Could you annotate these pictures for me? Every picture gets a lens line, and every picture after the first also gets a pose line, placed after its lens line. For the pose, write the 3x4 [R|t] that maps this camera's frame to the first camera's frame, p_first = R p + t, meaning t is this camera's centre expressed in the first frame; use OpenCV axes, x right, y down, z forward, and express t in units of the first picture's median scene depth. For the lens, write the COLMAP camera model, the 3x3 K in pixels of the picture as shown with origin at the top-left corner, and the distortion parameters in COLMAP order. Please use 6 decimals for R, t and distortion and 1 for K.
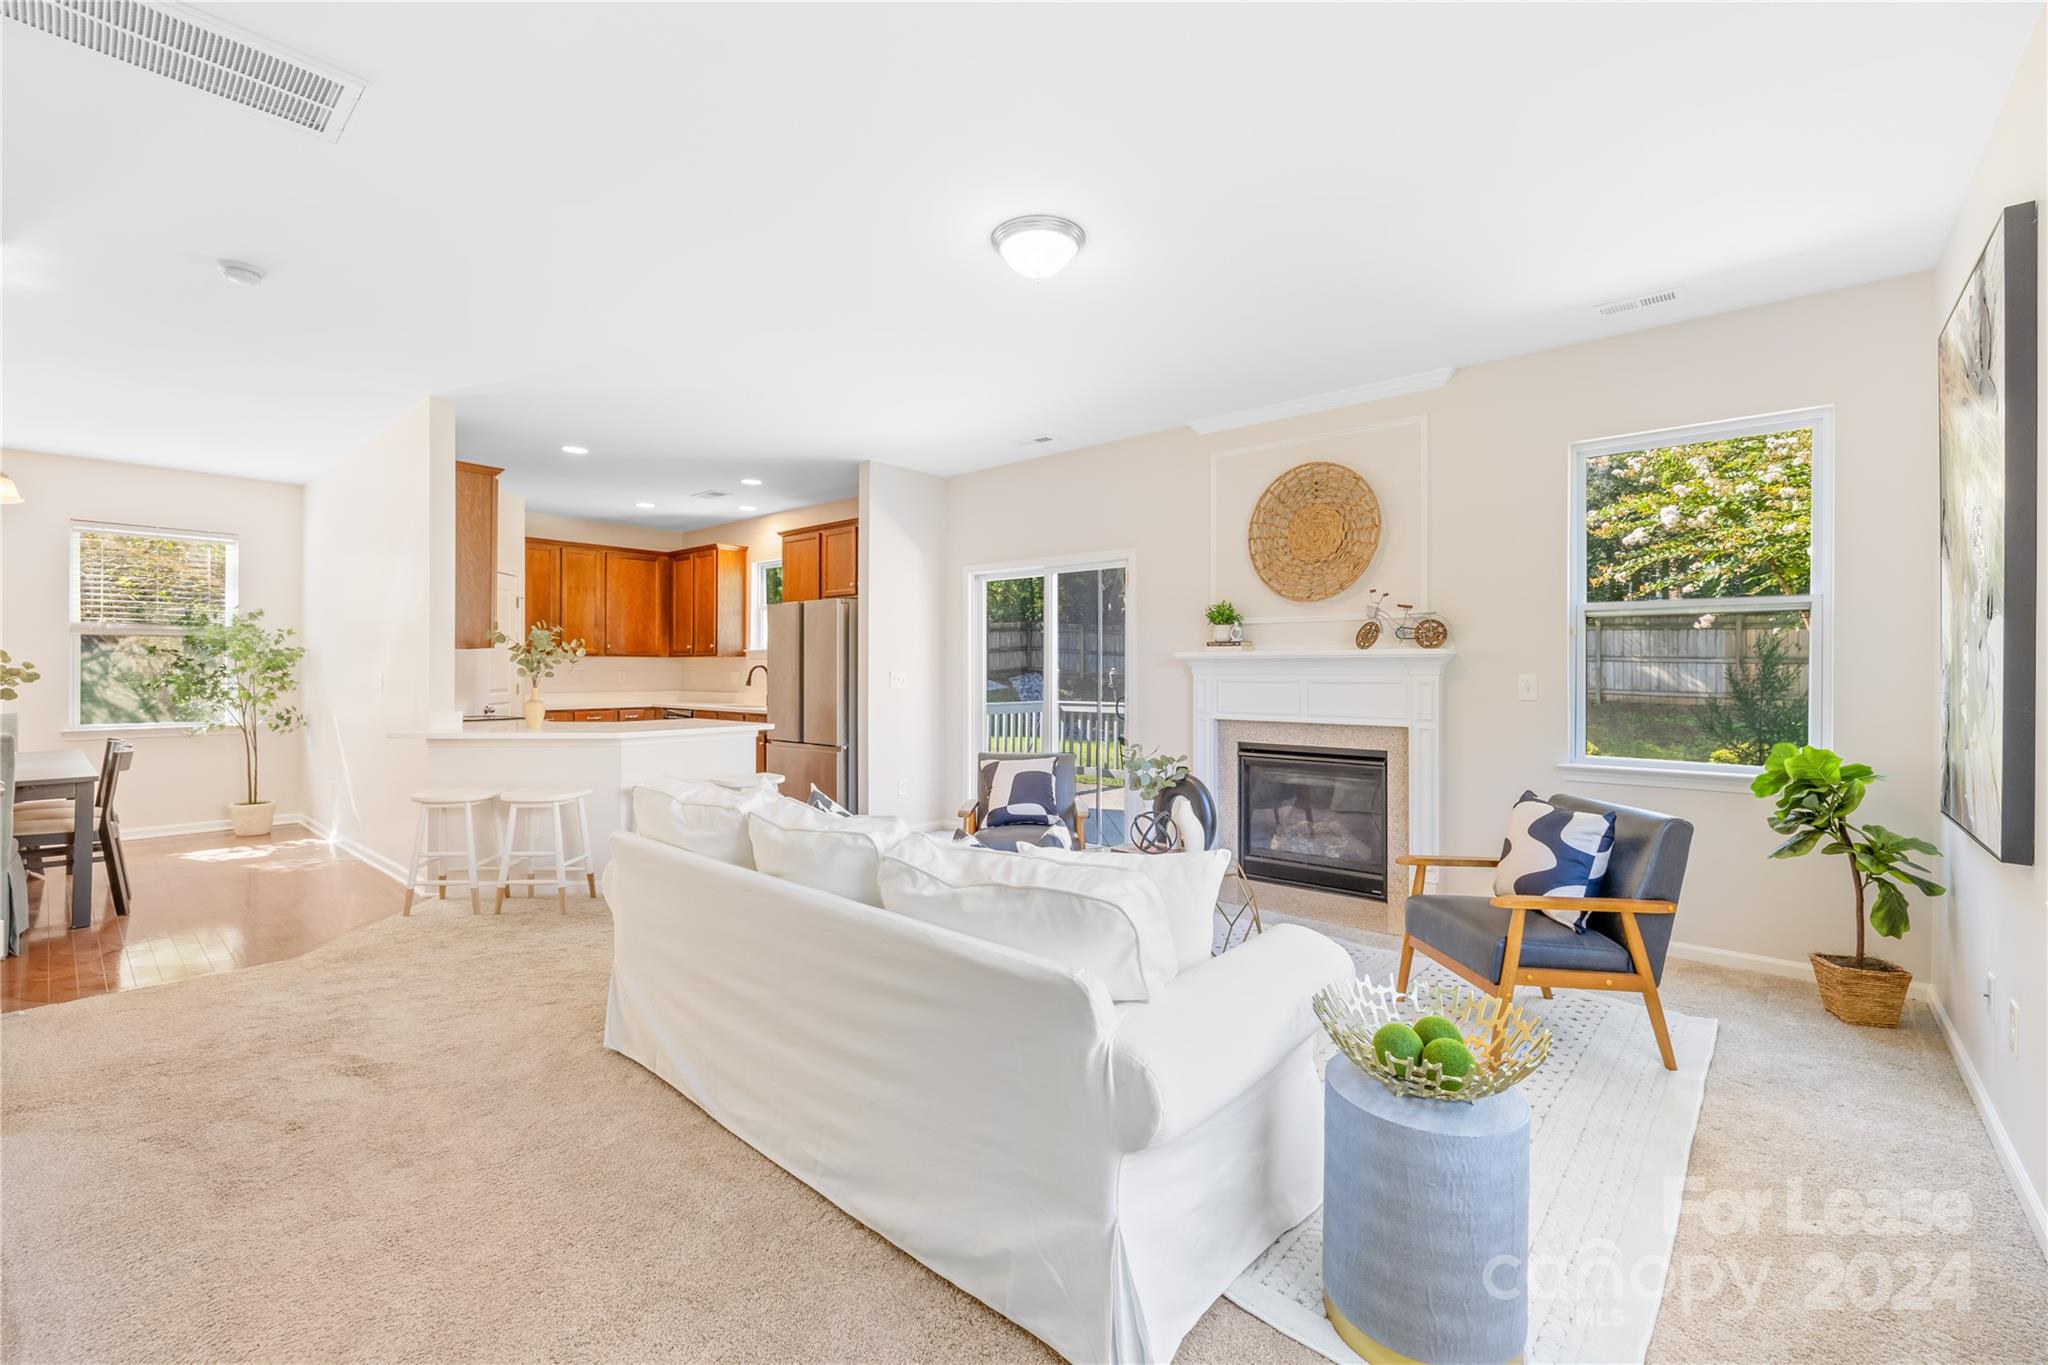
lens RADIAL K [[861.3, 0, 1019.8], [0, 861.3, 672.7], [0, 0, 1]] dist [0.000064, -0.000159]
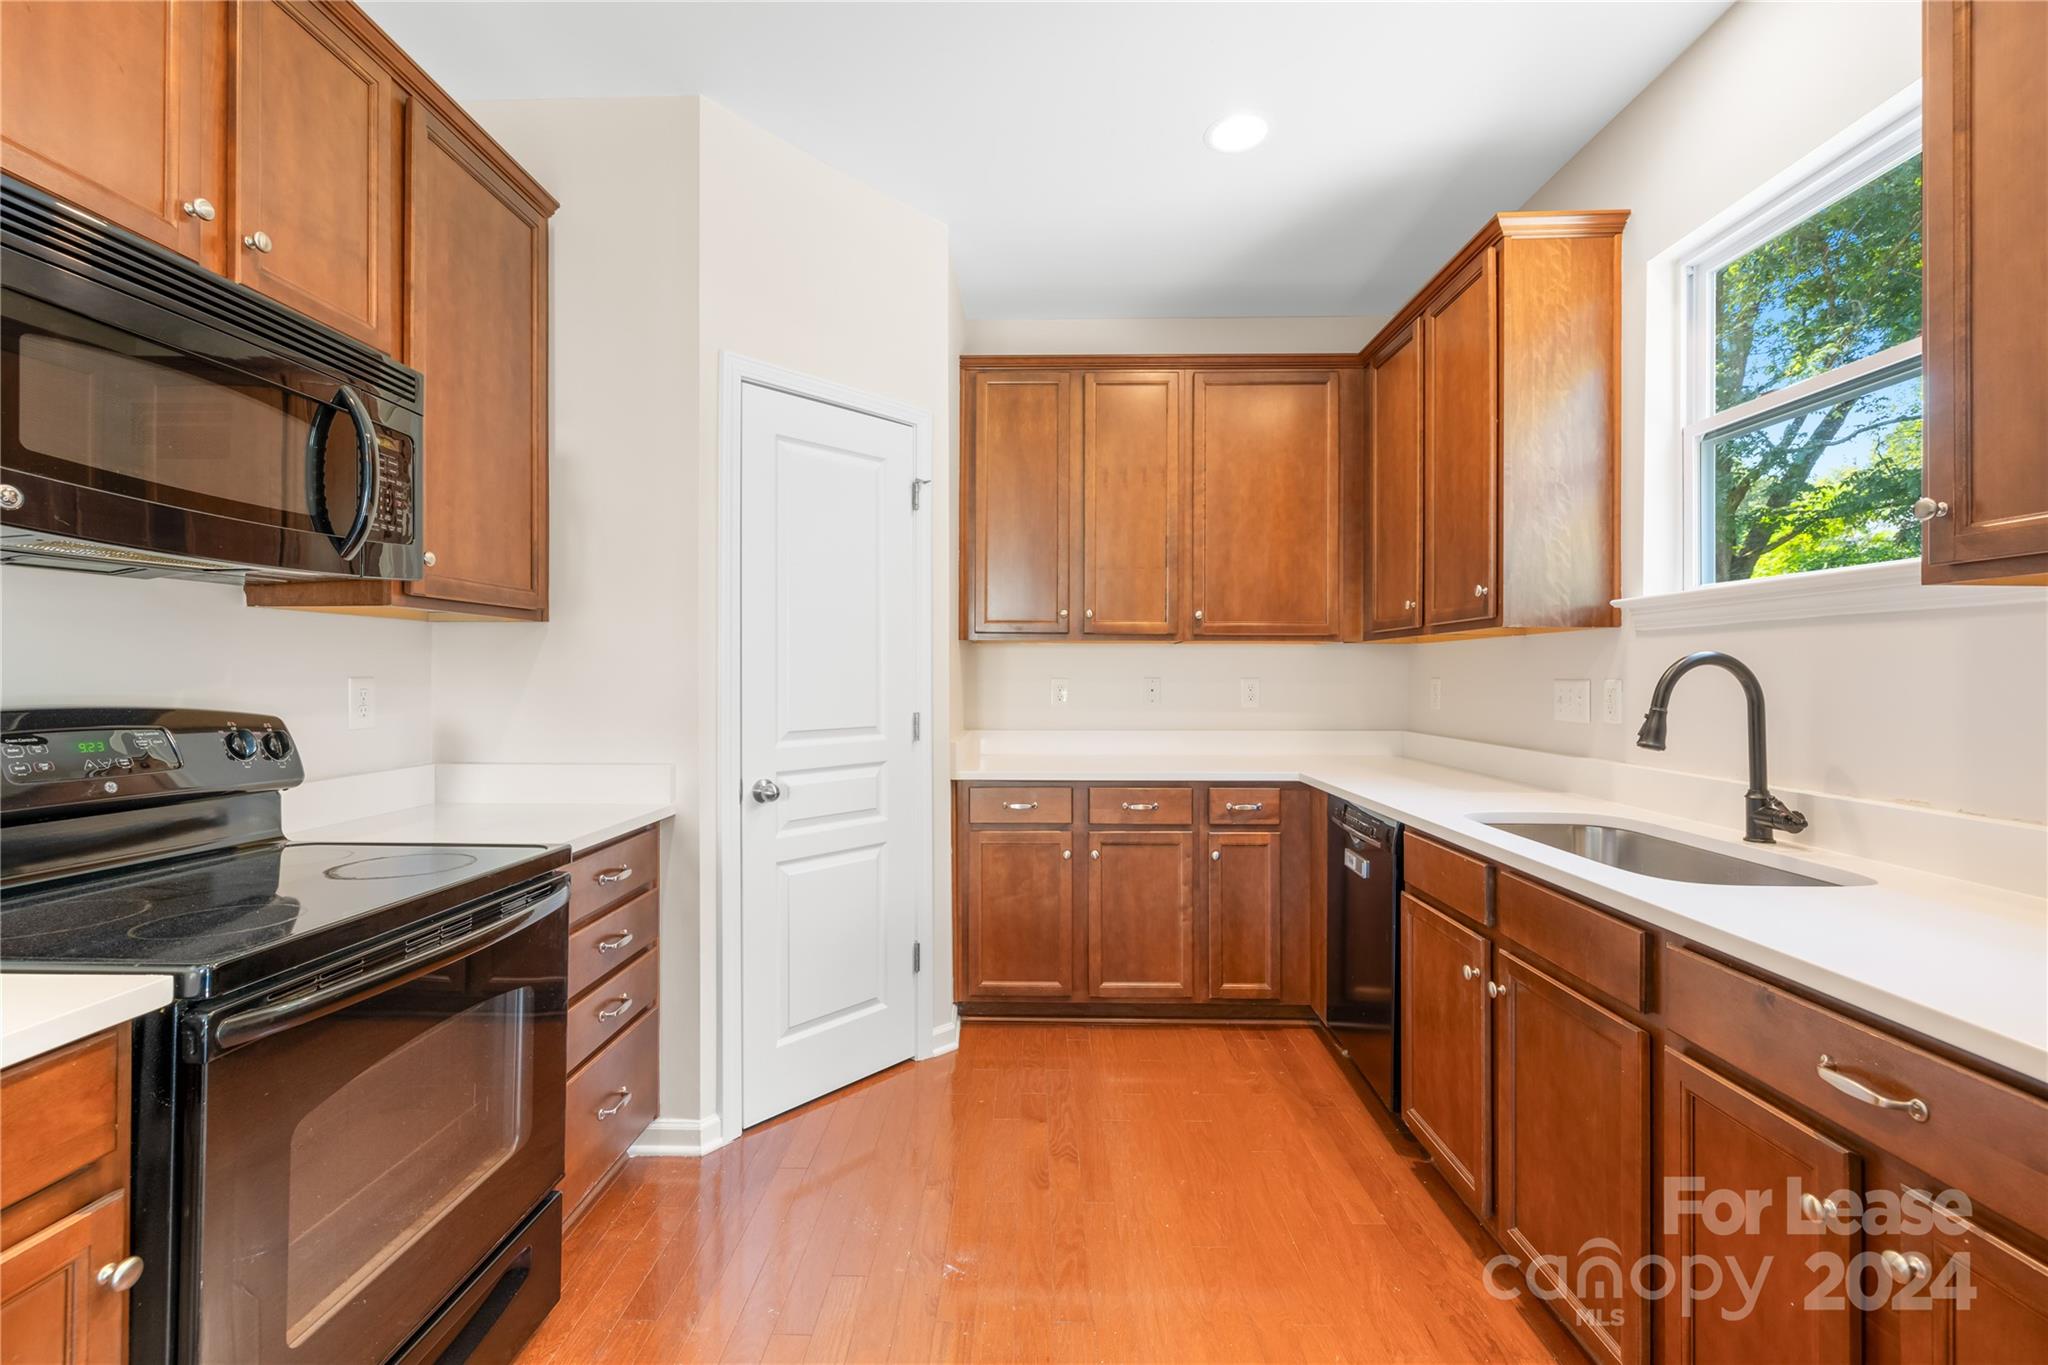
lens RADIAL K [[861.3, 0, 1019.8], [0, 861.3, 672.7], [0, 0, 1]] dist [0.000064, -0.000159]
pose [[0.640770, -0.001822, -0.767730, -0.434443], [-0.004363, 0.999972, -0.006015, -0.004443], [0.767720, 0.007204, 0.640745, 1.285179]]
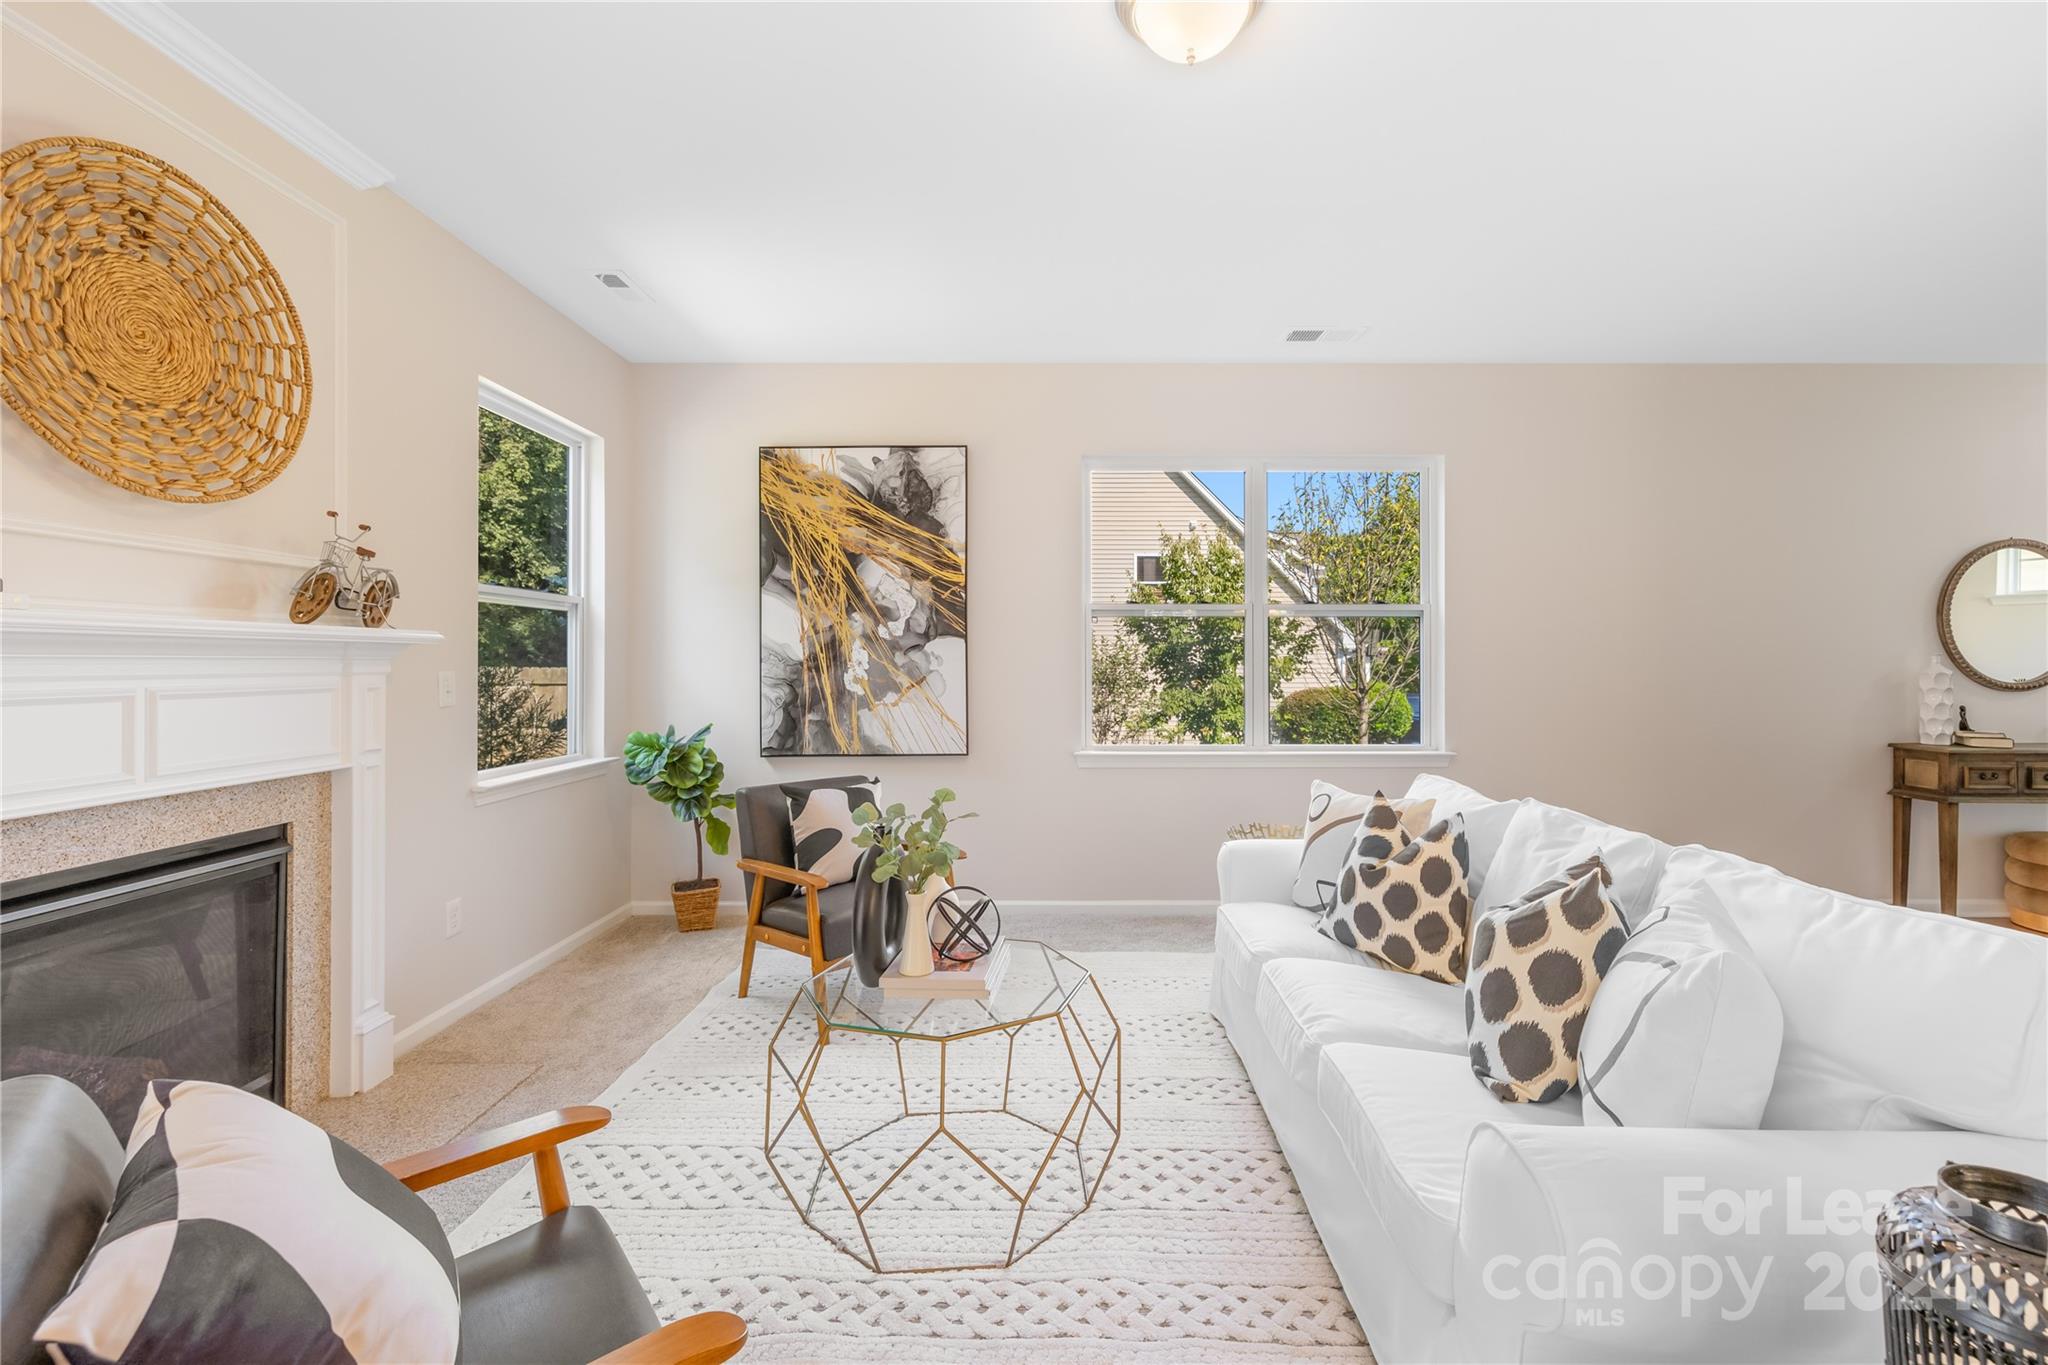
lens RADIAL K [[861.3, 0, 1019.8], [0, 861.3, 672.7], [0, 0, 1]] dist [0.000064, -0.000159]
pose [[-0.652489, -0.008860, 0.757747, -0.249342], [0.001605, 0.999913, 0.013073, -0.005322], [-0.757797, 0.009746, -0.652418, 1.002504]]
